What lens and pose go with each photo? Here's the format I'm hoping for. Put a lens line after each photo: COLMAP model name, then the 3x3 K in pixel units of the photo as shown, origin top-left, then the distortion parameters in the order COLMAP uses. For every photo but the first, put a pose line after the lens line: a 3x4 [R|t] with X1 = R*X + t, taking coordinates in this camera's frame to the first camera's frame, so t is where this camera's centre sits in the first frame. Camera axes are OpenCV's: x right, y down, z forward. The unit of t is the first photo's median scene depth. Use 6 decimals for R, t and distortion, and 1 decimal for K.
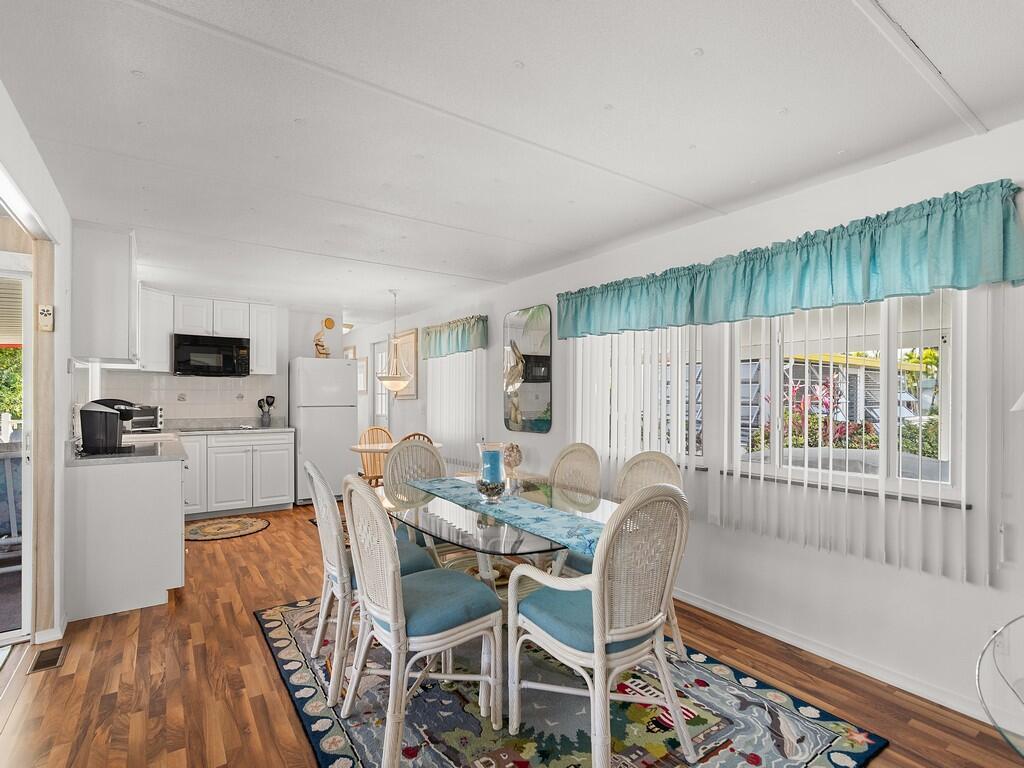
lens RADIAL K [[496.9, 0, 511.0], [0, 496.9, 394.3], [0, 0, 1]] dist [-0.002629, -0.000273]
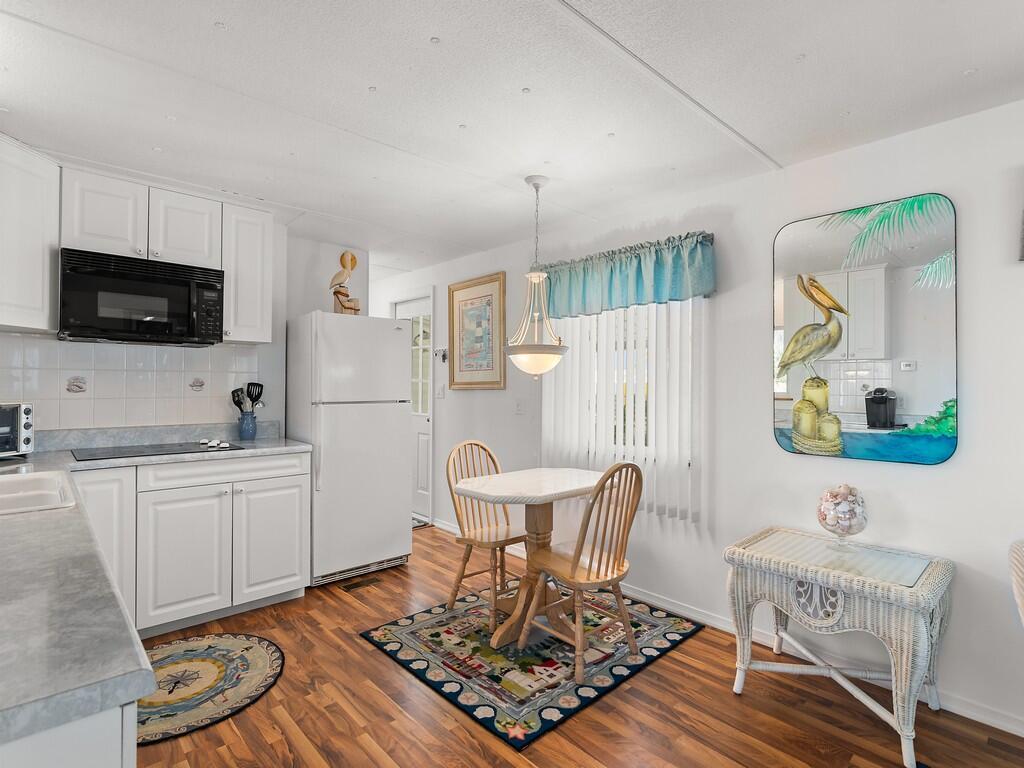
lens RADIAL K [[524.1, 0, 520.7], [0, 524.1, 380.2], [0, 0, 1]] dist [-0.005977, 0.000698]
pose [[0.990631, 0.006019, 0.136431, -0.308058], [-0.005608, 0.999979, -0.003393, 0.000663], [-0.136449, 0.002596, 0.990644, 0.443124]]
